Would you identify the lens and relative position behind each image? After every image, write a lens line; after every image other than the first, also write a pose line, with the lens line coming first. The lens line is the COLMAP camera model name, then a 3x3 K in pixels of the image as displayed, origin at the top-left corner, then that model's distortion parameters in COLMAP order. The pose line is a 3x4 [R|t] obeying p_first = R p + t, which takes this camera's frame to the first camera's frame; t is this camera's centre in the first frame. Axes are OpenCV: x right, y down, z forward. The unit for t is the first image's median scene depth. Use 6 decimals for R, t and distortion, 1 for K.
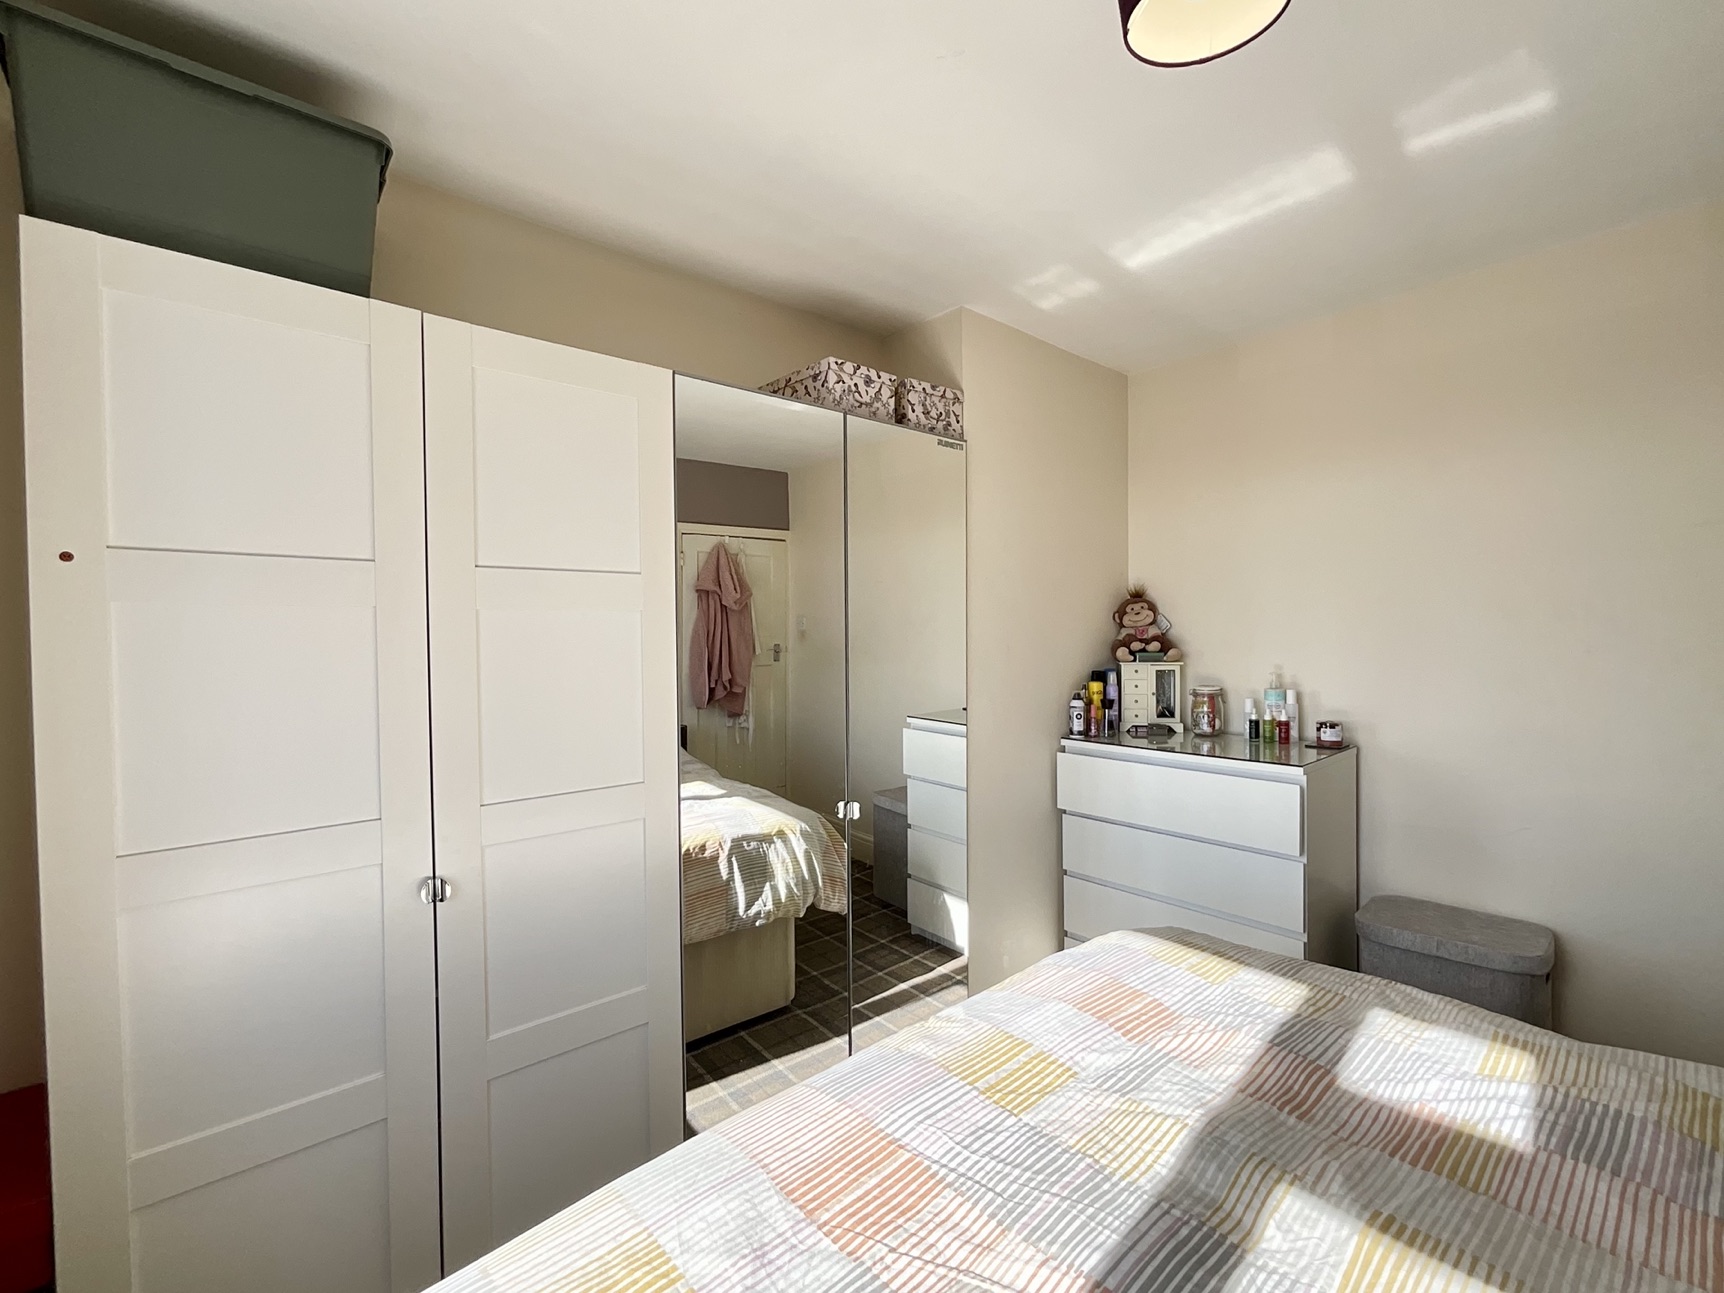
lens RADIAL K [[717.1, 0, 879.0], [0, 717.1, 645.7], [0, 0, 1]] dist [-0.009778, 0.000513]
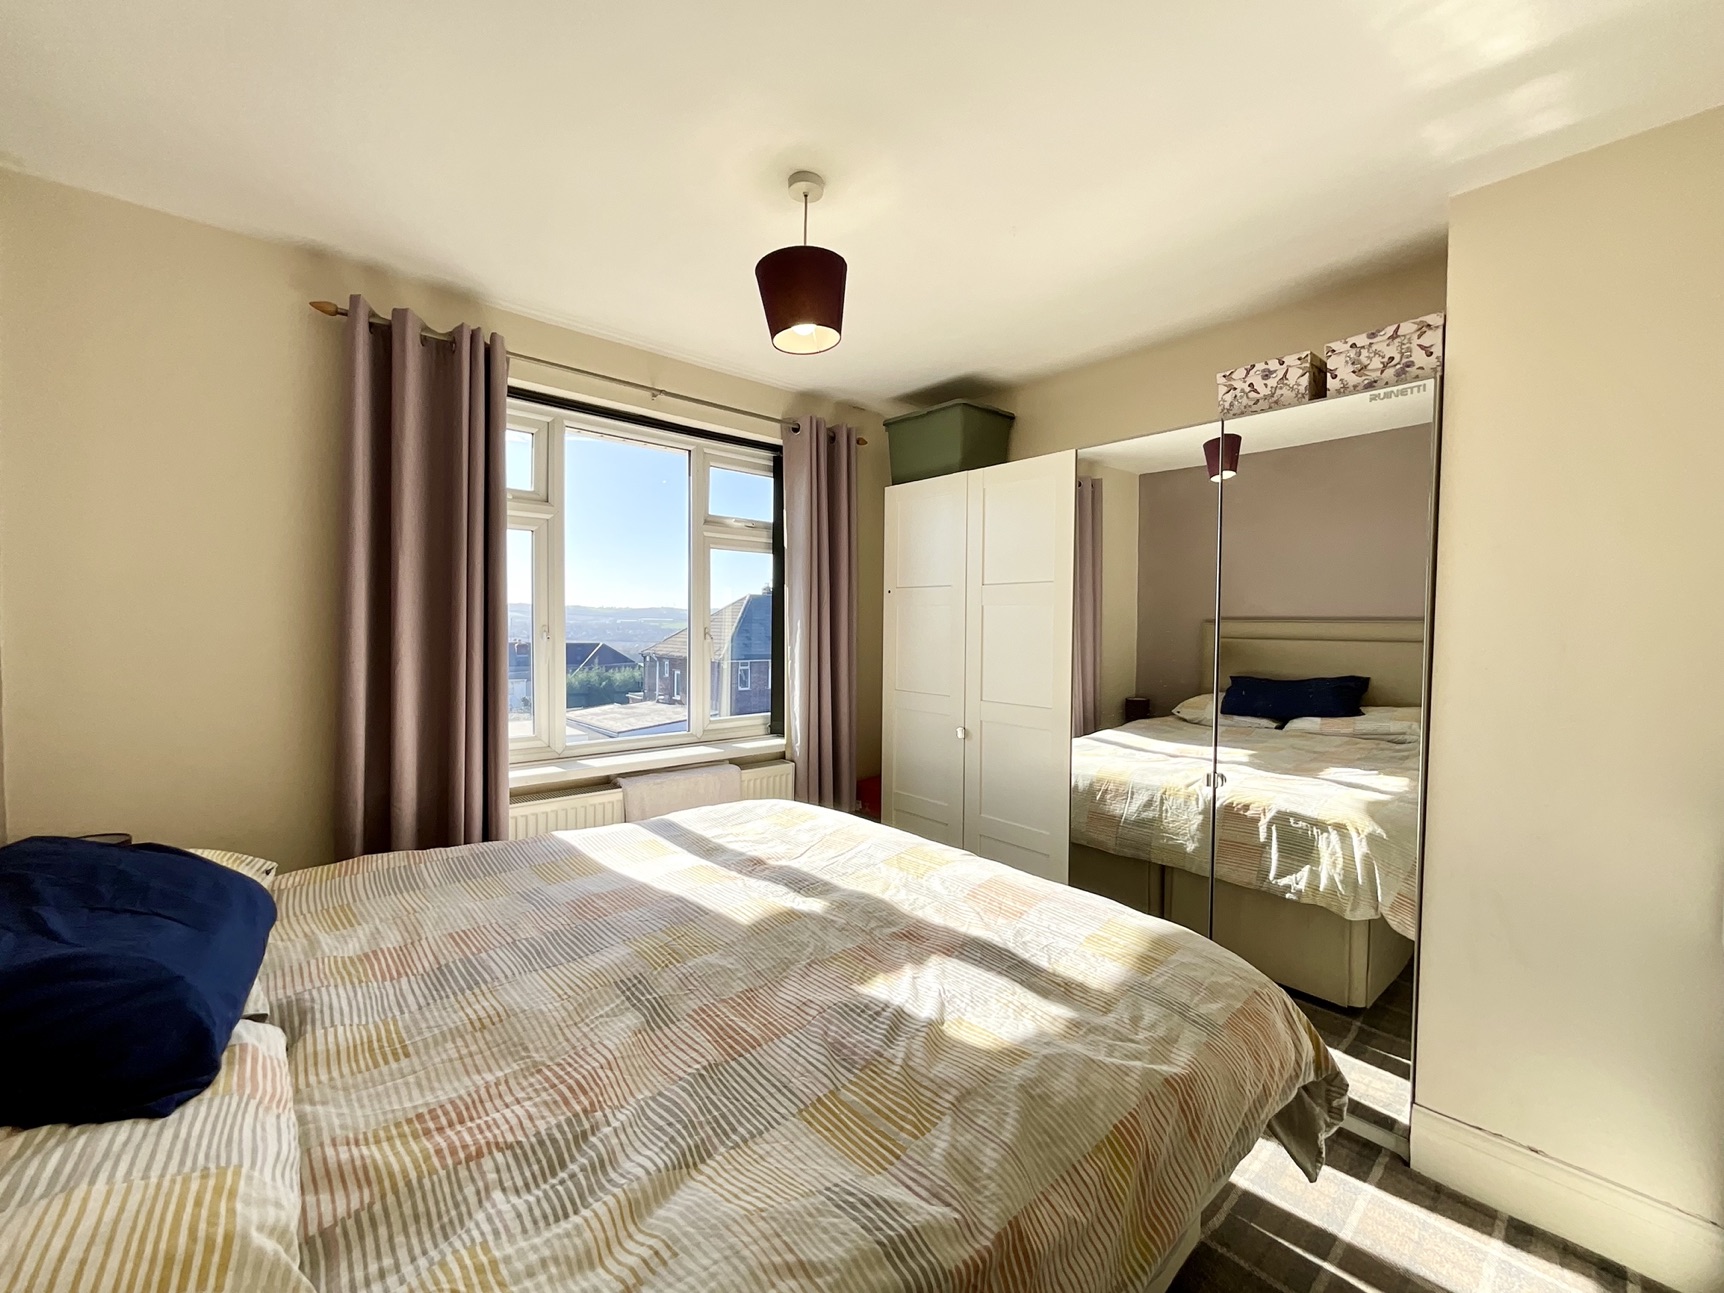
lens RADIAL K [[717.1, 0, 879.0], [0, 717.1, 645.7], [0, 0, 1]] dist [-0.009778, 0.000513]
pose [[0.032812, 0.044073, -0.998489, 0.923301], [-0.020723, 0.998842, 0.043408, -0.014507], [0.999247, 0.019268, 0.033688, 0.389203]]
